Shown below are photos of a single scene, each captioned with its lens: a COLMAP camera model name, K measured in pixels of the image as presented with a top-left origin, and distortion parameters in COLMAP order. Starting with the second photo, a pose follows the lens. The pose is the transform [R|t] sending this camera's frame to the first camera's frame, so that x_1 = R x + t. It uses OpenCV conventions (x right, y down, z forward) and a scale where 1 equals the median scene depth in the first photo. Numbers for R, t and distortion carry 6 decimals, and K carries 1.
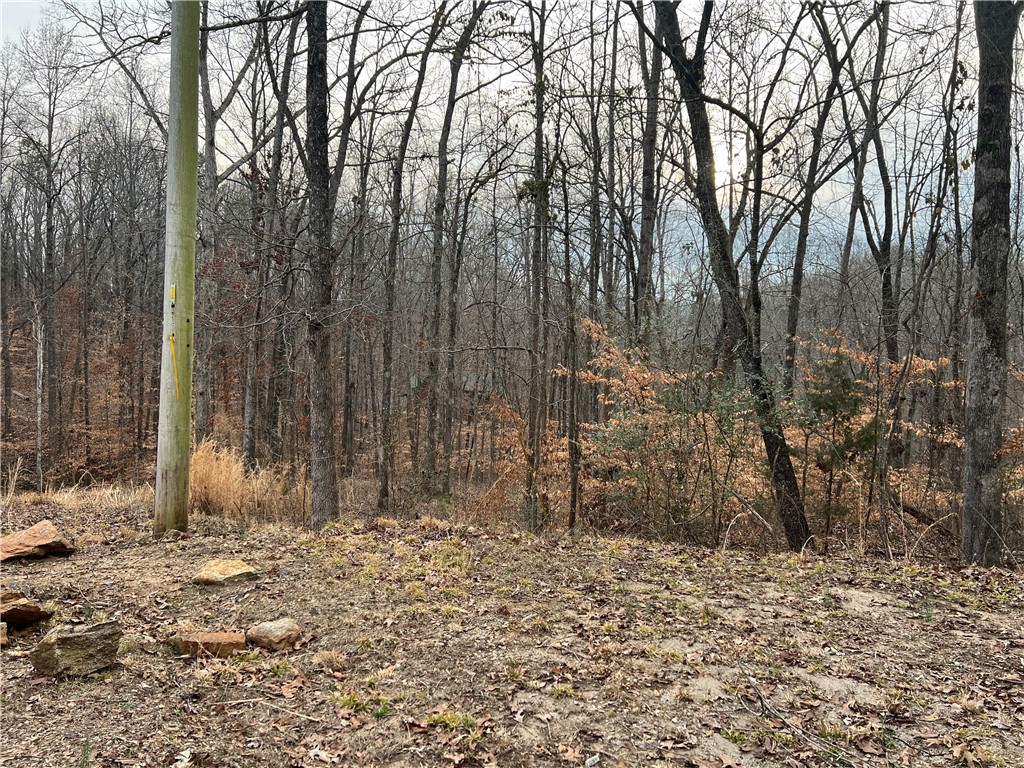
lens RADIAL K [[768.0, 0, 511.0], [0, 768.0, 389.0], [0, 0, 1]] dist [0.069075, -0.072594]
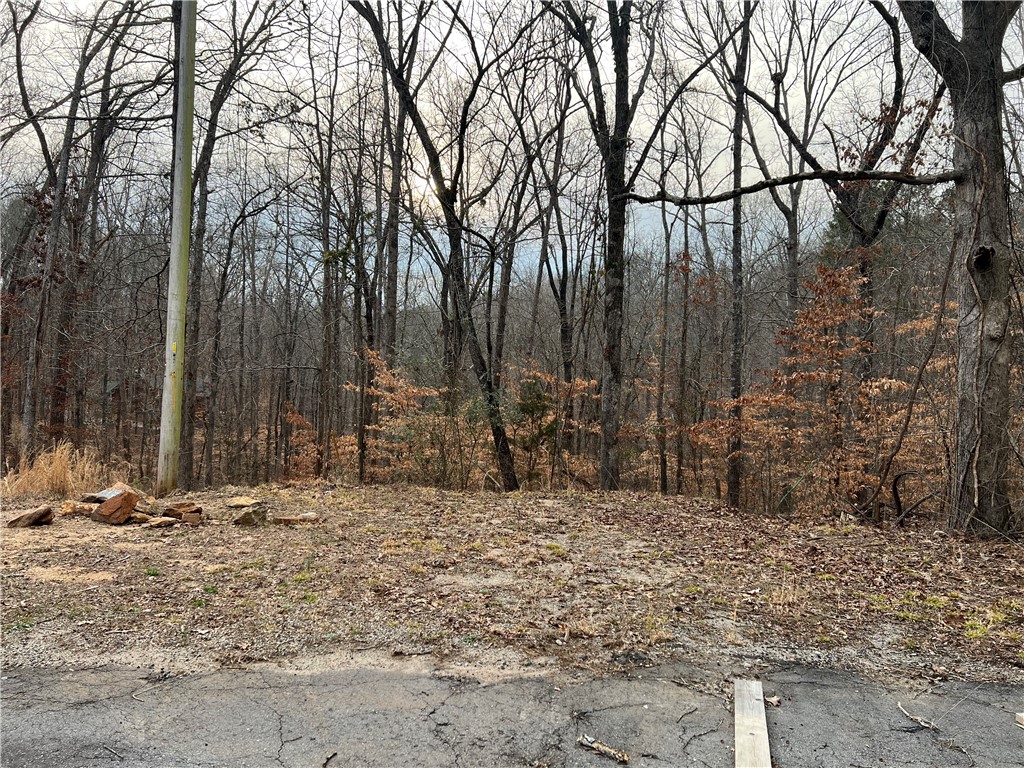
lens RADIAL K [[768.0, 0, 506.8], [0, 768.0, 382.6], [0, 0, 1]] dist [0.069075, -0.072594]
pose [[0.930915, 0.007170, 0.365166, -0.257152], [-0.002005, 0.999893, -0.014521, -0.015904], [-0.365231, 0.012786, 0.930829, -0.553390]]
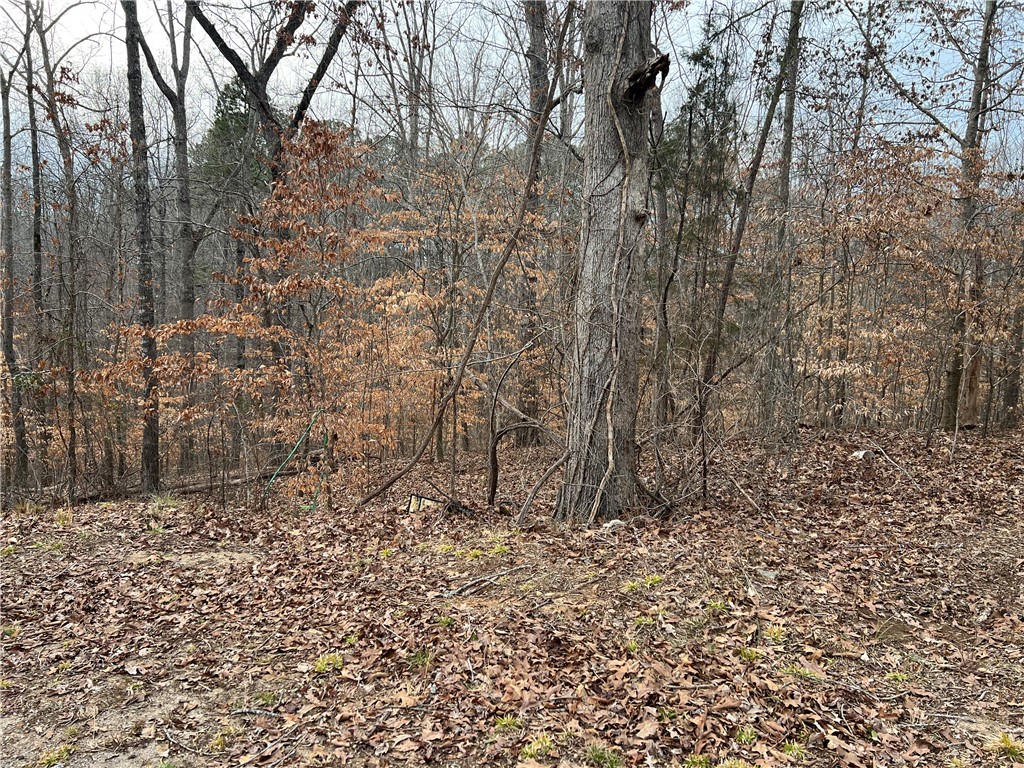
lens RADIAL K [[768.0, 0, 507.8], [0, 768.0, 386.8], [0, 0, 1]] dist [0.069075, -0.072594]
pose [[0.400889, -0.078440, 0.912762, 0.029144], [0.014348, 0.996743, 0.079355, 0.003021], [-0.916014, -0.018717, 0.400709, -0.015209]]
